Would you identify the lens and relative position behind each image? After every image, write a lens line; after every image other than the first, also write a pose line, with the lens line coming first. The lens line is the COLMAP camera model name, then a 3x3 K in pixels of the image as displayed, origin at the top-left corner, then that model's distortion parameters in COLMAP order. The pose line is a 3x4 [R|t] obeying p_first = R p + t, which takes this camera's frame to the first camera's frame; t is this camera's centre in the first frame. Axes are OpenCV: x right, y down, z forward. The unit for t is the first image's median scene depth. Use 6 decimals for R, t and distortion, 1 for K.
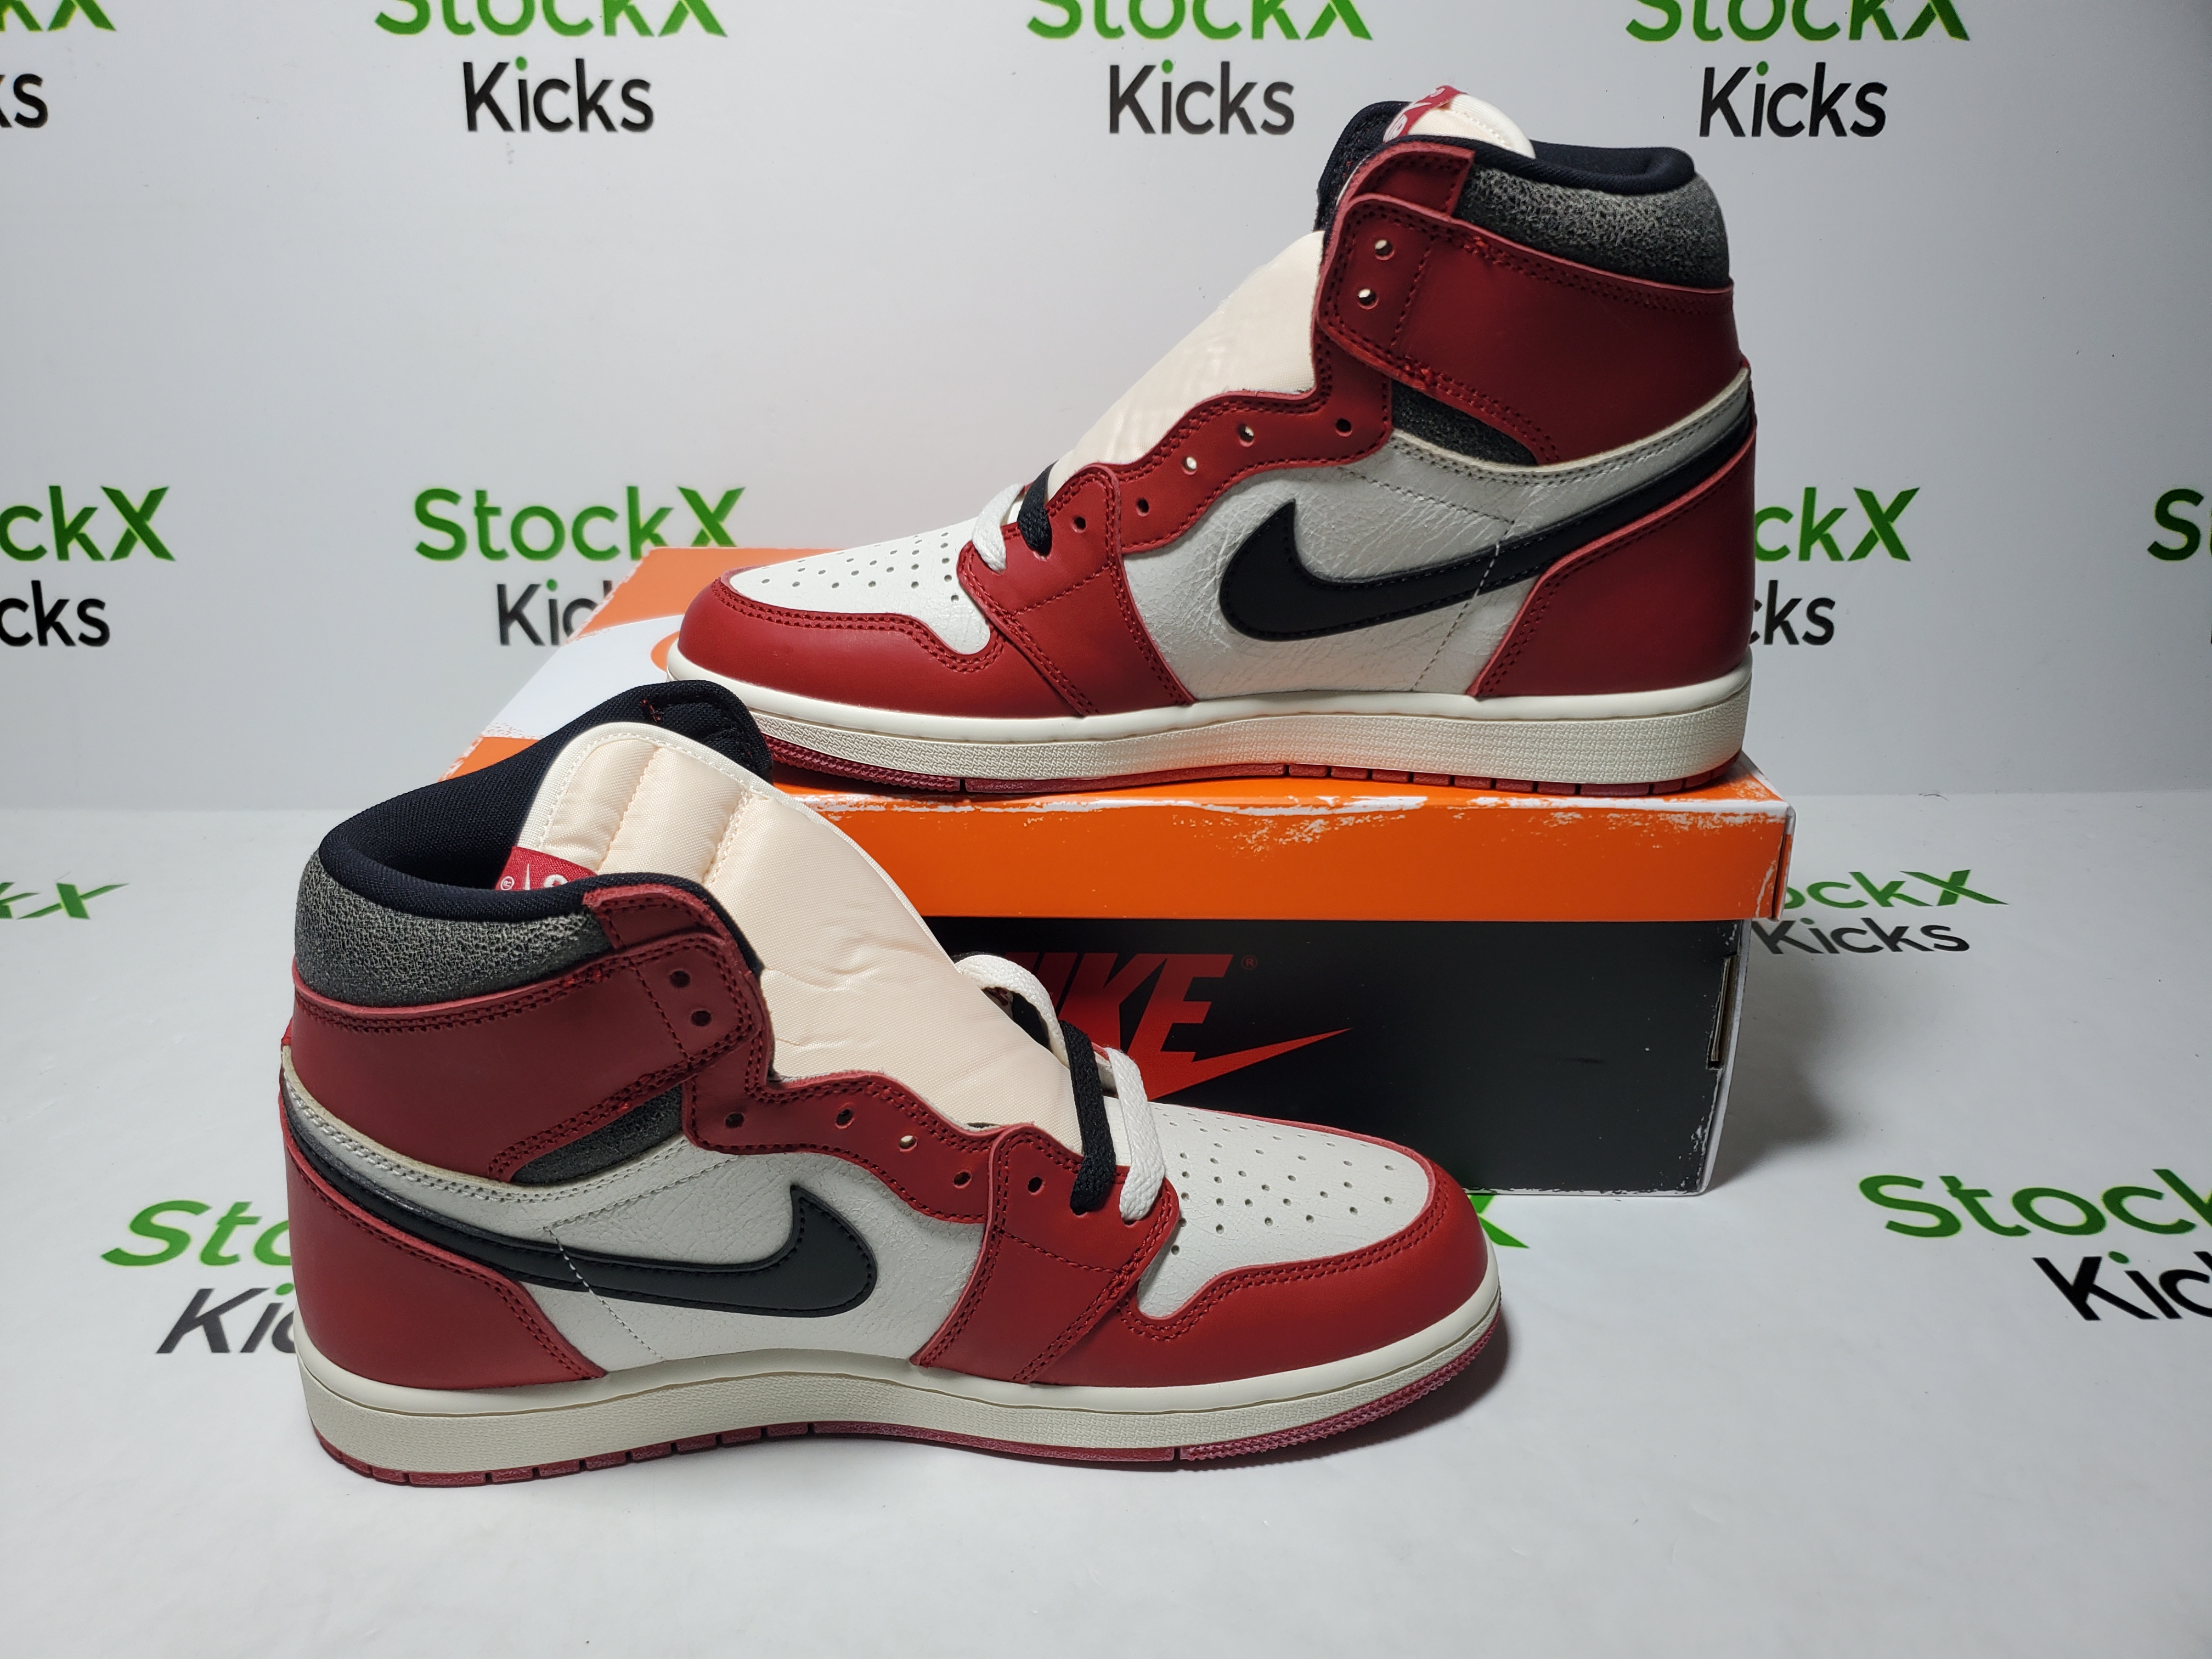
lens RADIAL K [[1735.2, 0, 1020.3], [0, 1735.2, 813.4], [0, 0, 1]] dist [-0.047380, 0.065829]
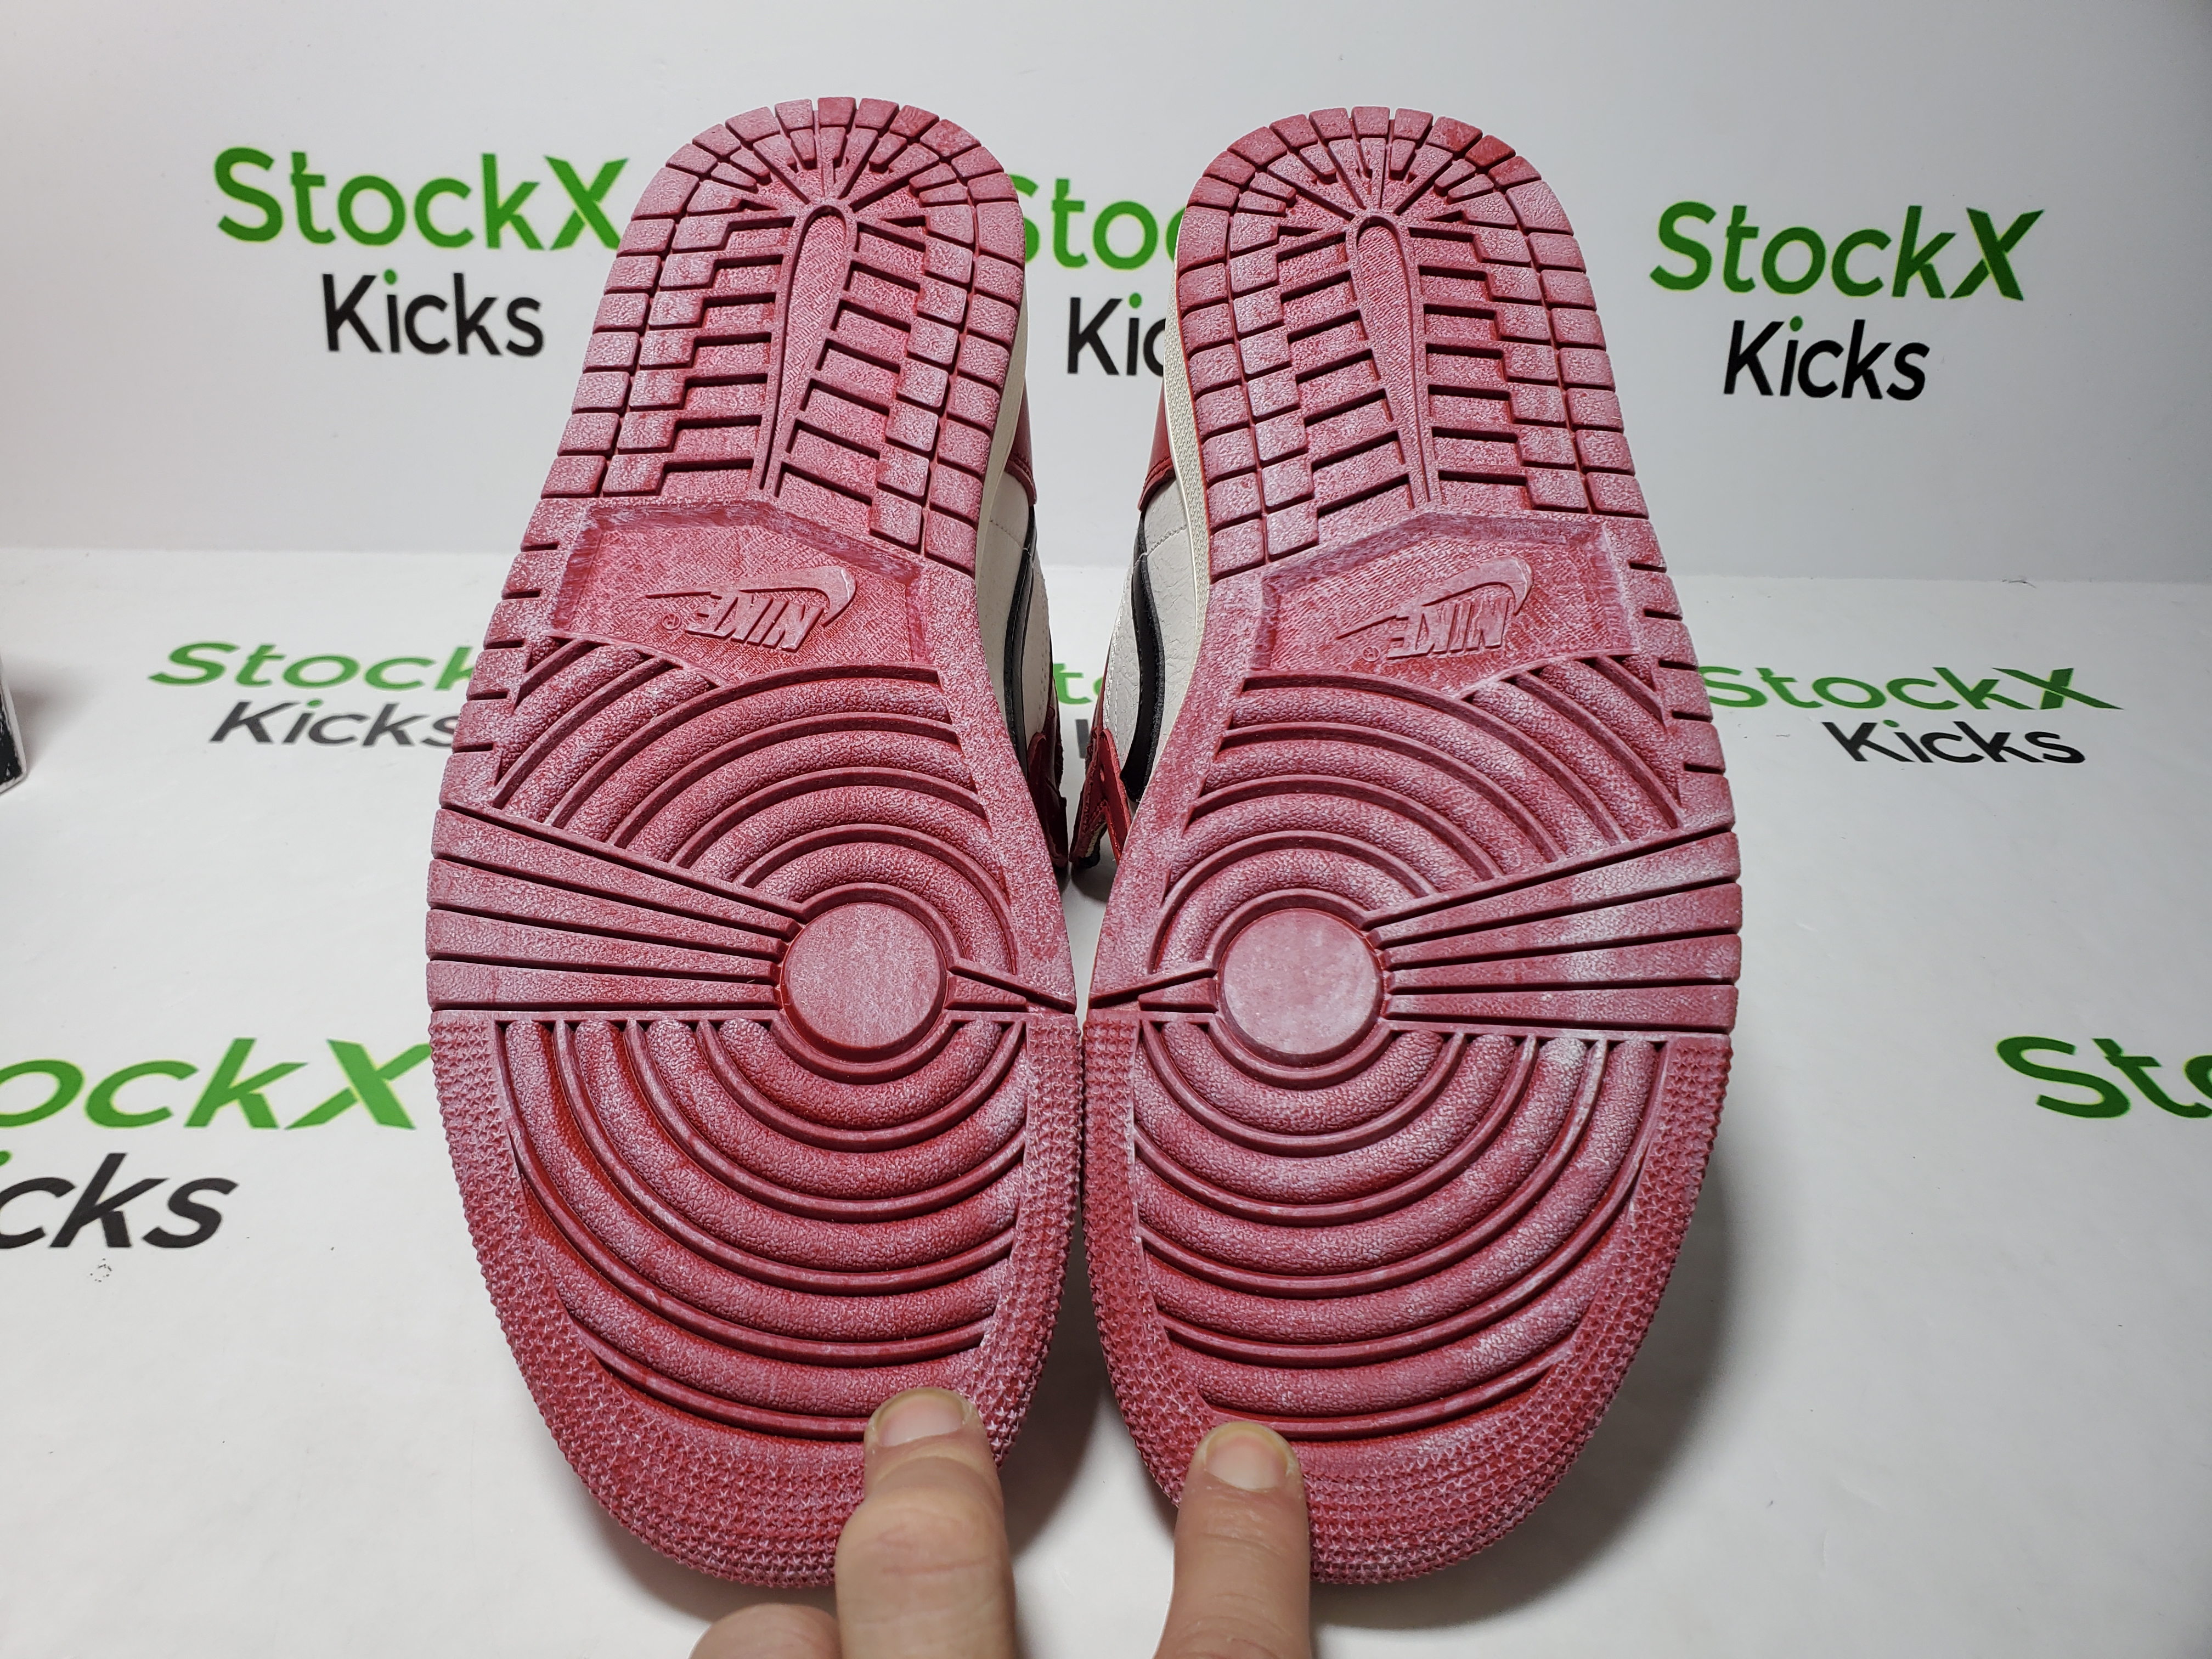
lens RADIAL K [[1784.6, 0, 1012.8], [0, 1784.6, 808.1], [0, 0, 1]] dist [-0.102656, 0.162140]
pose [[0.998836, 0.020388, 0.043715, -0.010105], [-0.025388, 0.992800, 0.117060, 0.012598], [-0.041014, -0.118034, 0.992162, 0.145397]]
